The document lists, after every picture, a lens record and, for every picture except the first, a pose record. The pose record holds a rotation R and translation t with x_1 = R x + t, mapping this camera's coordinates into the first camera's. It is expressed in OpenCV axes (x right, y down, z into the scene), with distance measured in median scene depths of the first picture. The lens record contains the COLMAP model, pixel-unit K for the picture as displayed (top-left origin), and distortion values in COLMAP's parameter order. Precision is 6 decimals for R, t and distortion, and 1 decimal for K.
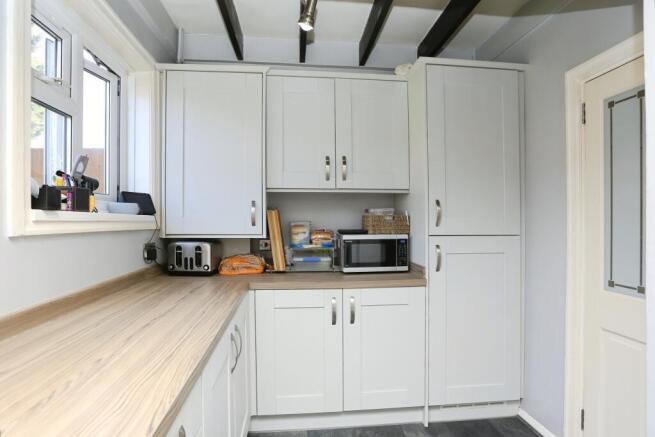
lens RADIAL K [[330.4, 0, 323.2], [0, 330.4, 219.3], [0, 0, 1]] dist [-0.045793, 0.001590]
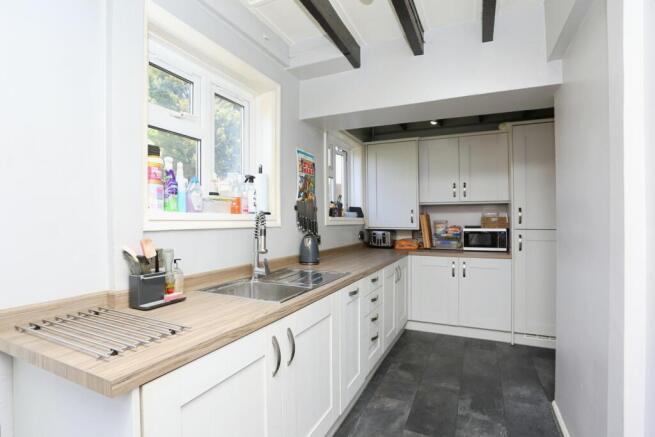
lens RADIAL K [[324.4, 0, 323.5], [0, 324.4, 218.3], [0, 0, 1]] dist [-0.029495, -0.000098]
pose [[0.851140, -0.004211, -0.524922, 0.323122], [0.003568, 0.999991, -0.002237, -0.004982], [0.524927, 0.000031, 0.851147, -0.823140]]
